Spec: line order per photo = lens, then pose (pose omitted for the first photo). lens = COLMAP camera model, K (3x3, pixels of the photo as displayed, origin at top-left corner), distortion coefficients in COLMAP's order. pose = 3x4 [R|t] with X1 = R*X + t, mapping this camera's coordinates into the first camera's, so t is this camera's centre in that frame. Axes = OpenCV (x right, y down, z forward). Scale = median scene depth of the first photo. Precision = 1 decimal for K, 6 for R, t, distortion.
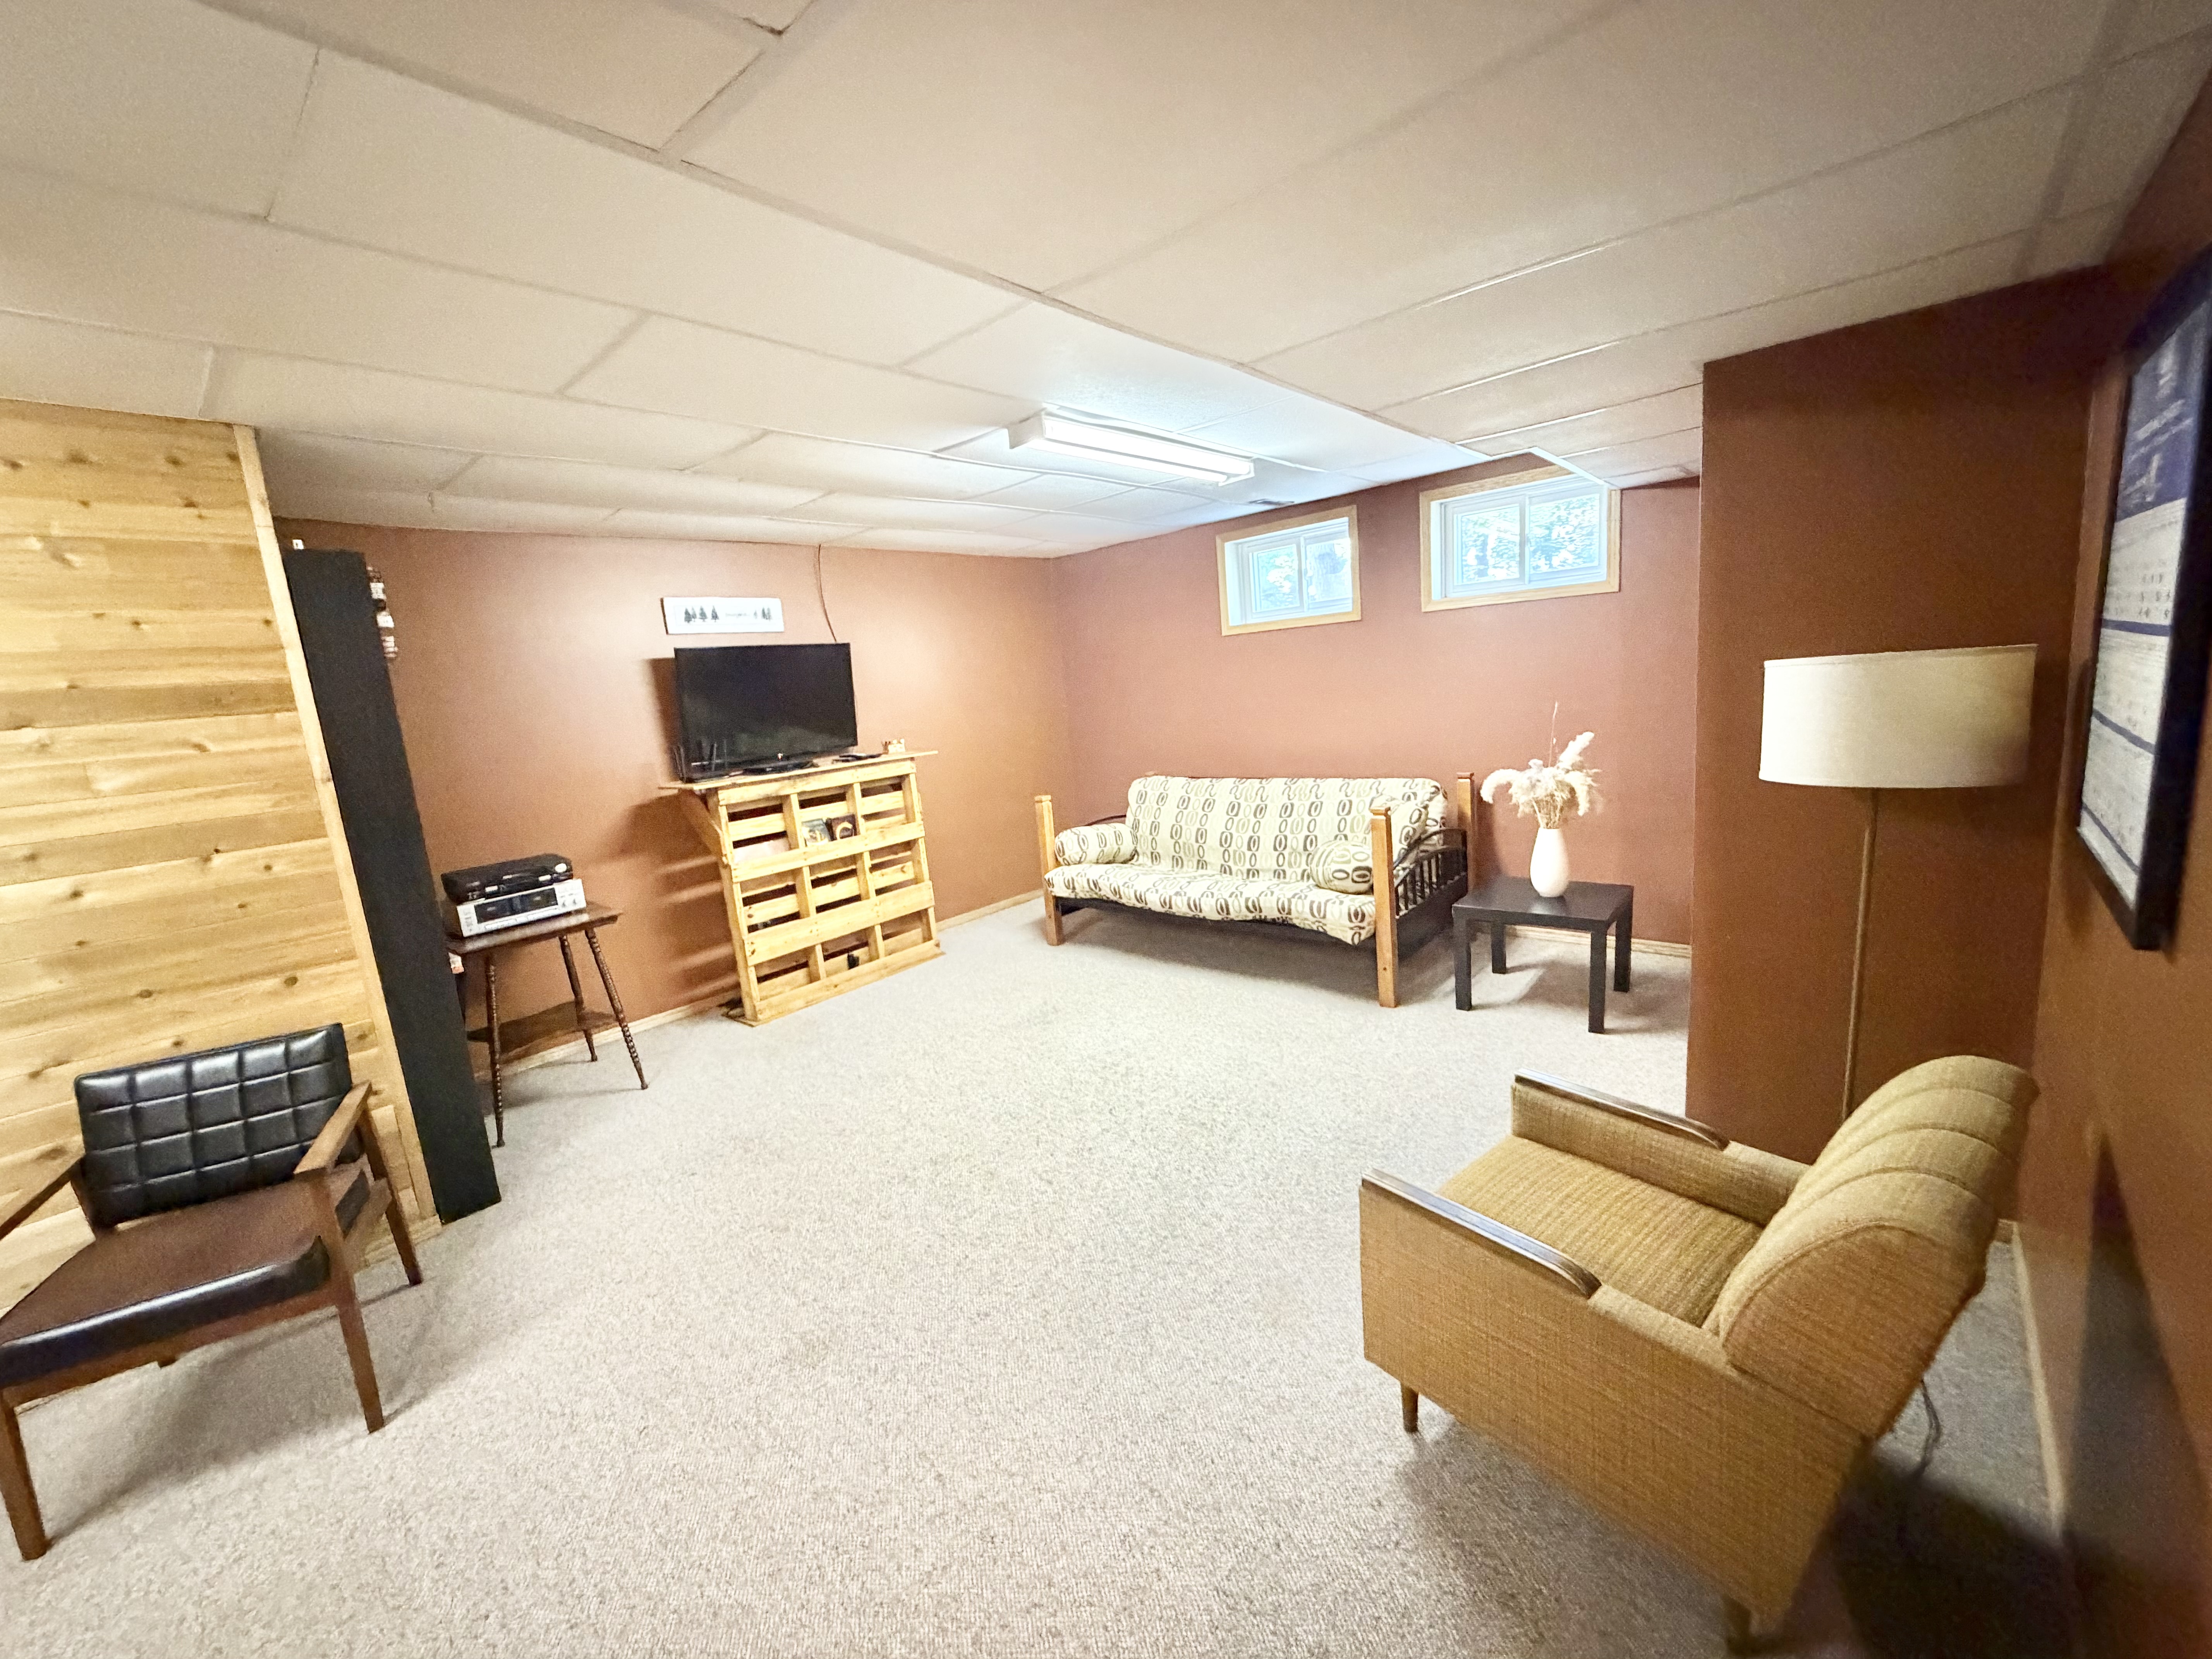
lens RADIAL K [[894.3, 0, 1101.4], [0, 894.3, 822.4], [0, 0, 1]] dist [-0.000916, 0.001333]
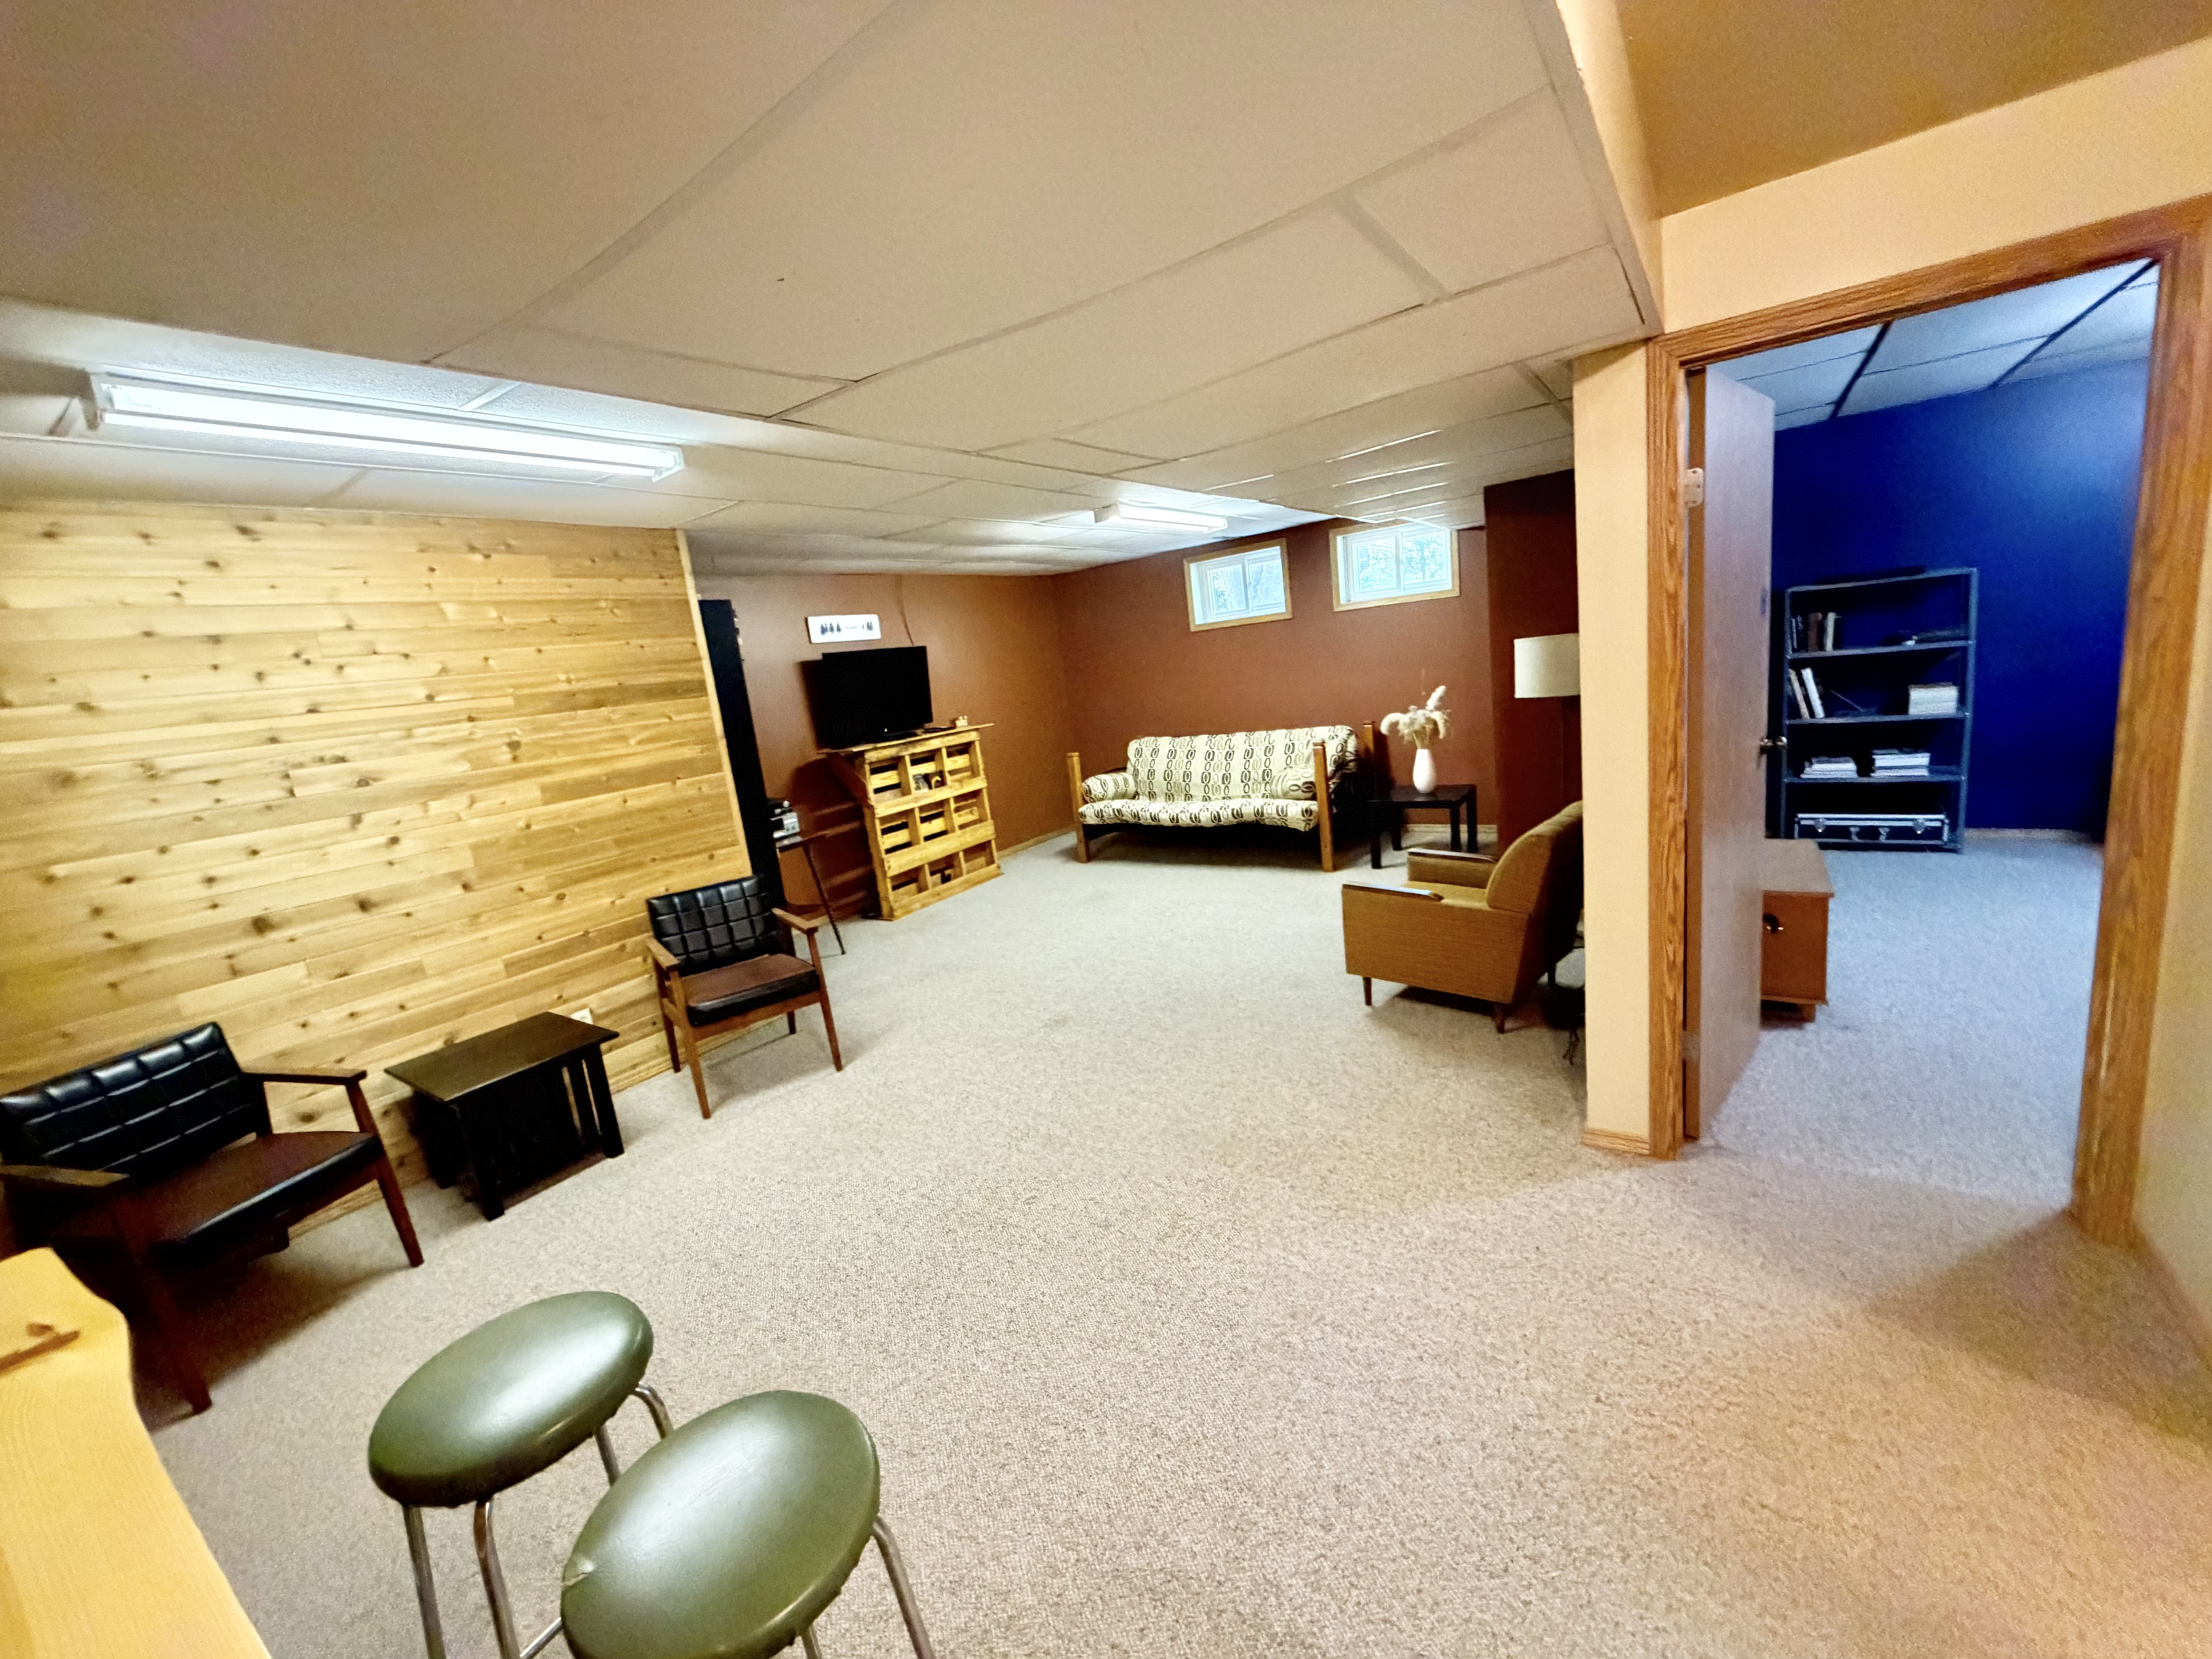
lens RADIAL K [[894.3, 0, 1102.9], [0, 894.3, 825.1], [0, 0, 1]] dist [-0.000916, 0.001333]
pose [[0.992642, -0.053372, 0.108686, -0.200457], [0.052381, 0.998556, 0.011954, 0.077296], [-0.109167, -0.006173, 0.994004, -0.426717]]
